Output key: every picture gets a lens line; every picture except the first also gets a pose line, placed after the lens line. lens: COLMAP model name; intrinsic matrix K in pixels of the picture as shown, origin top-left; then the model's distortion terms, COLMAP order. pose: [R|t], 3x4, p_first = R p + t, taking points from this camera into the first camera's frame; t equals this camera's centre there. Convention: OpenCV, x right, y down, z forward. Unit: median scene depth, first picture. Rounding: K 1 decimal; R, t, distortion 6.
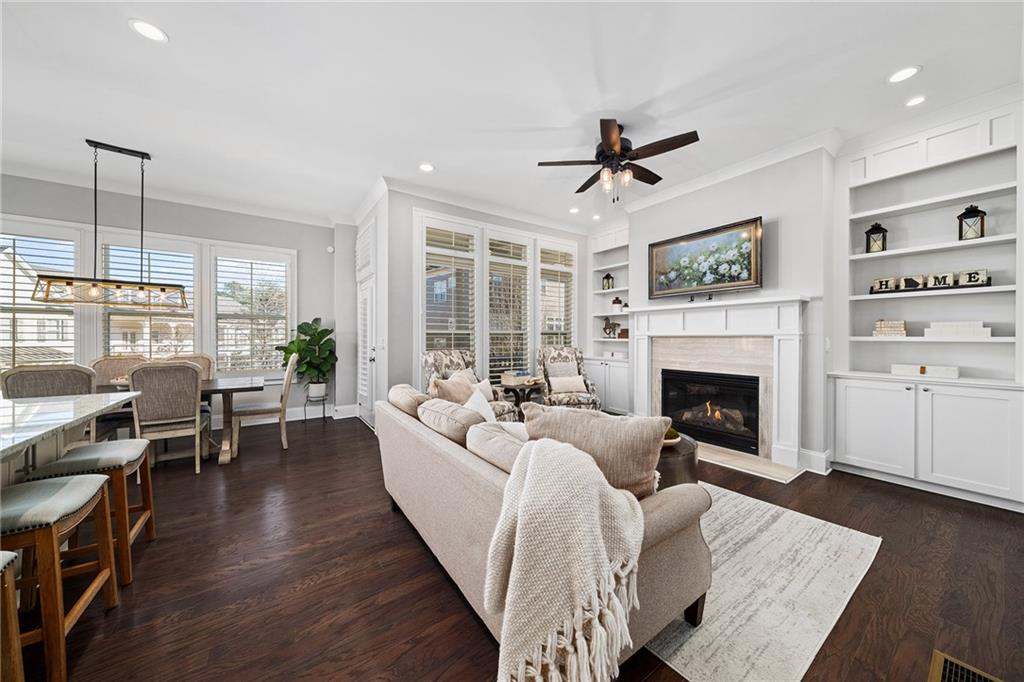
lens RADIAL K [[347.4, 0, 513.1], [0, 347.4, 337.4], [0, 0, 1]] dist [-0.002844, -0.000058]
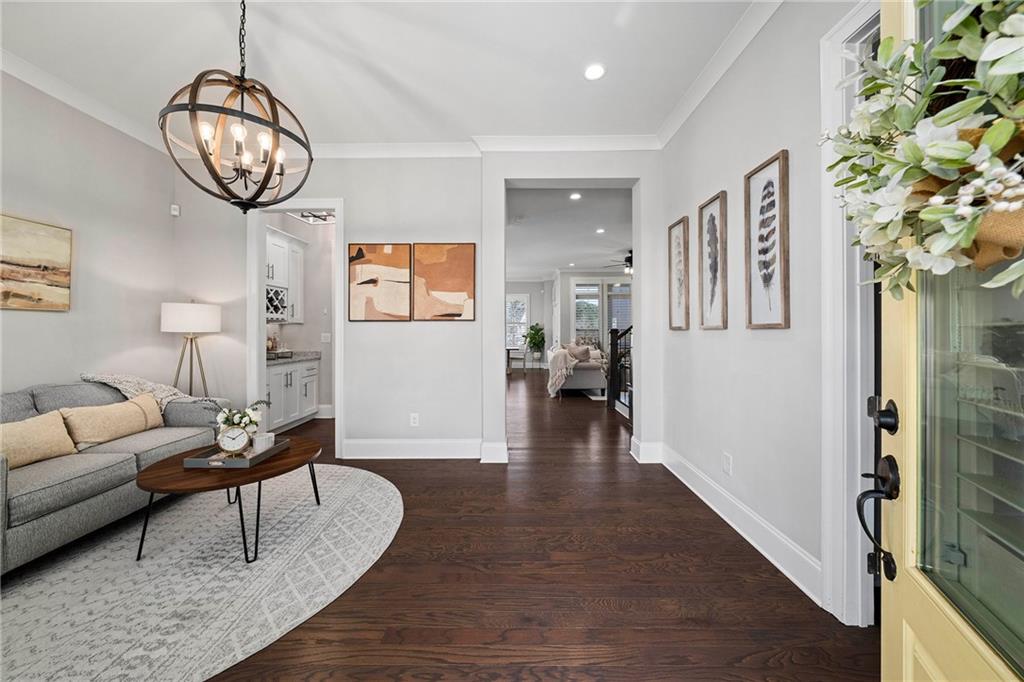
lens RADIAL K [[360.8, 0, 513.6], [0, 360.8, 330.5], [0, 0, 1]] dist [-0.000452, -0.000001]
pose [[0.812225, -0.001915, -0.583342, 0.970251], [-0.000961, 0.999989, -0.004621, 0.003166], [0.583344, 0.004314, 0.812214, -1.421641]]
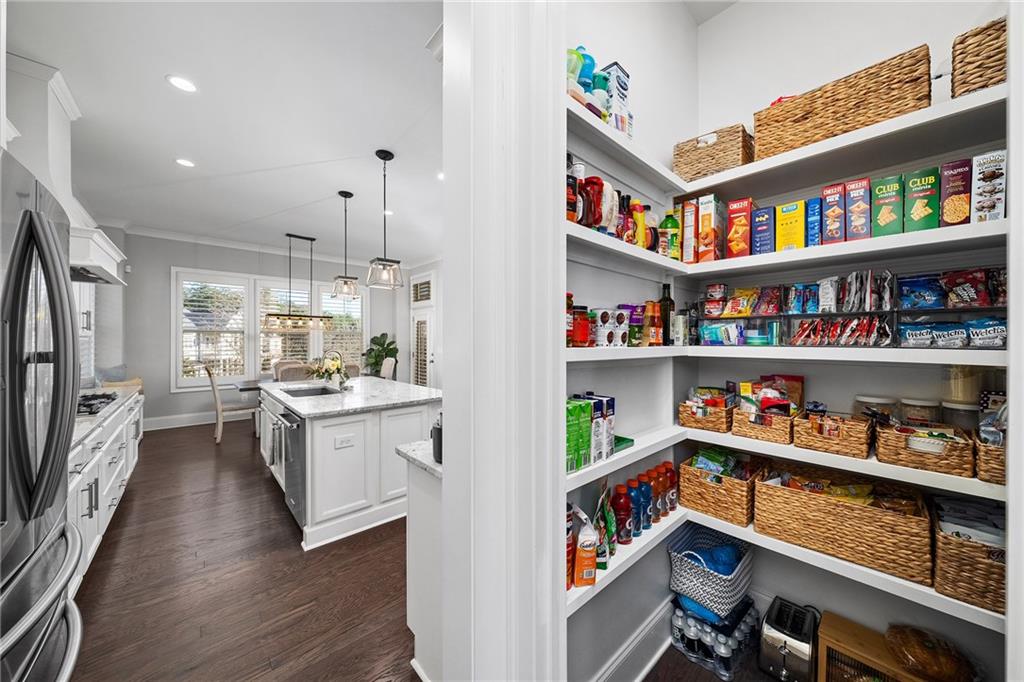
lens RADIAL K [[353.8, 0, 512.4], [0, 353.8, 339.5], [0, 0, 1]] dist [0.000644, -0.000203]
pose [[0.992758, -0.003566, 0.120075, -0.302413], [0.003912, 0.999989, -0.002639, -0.034336], [-0.120064, 0.003089, 0.992761, -0.771238]]
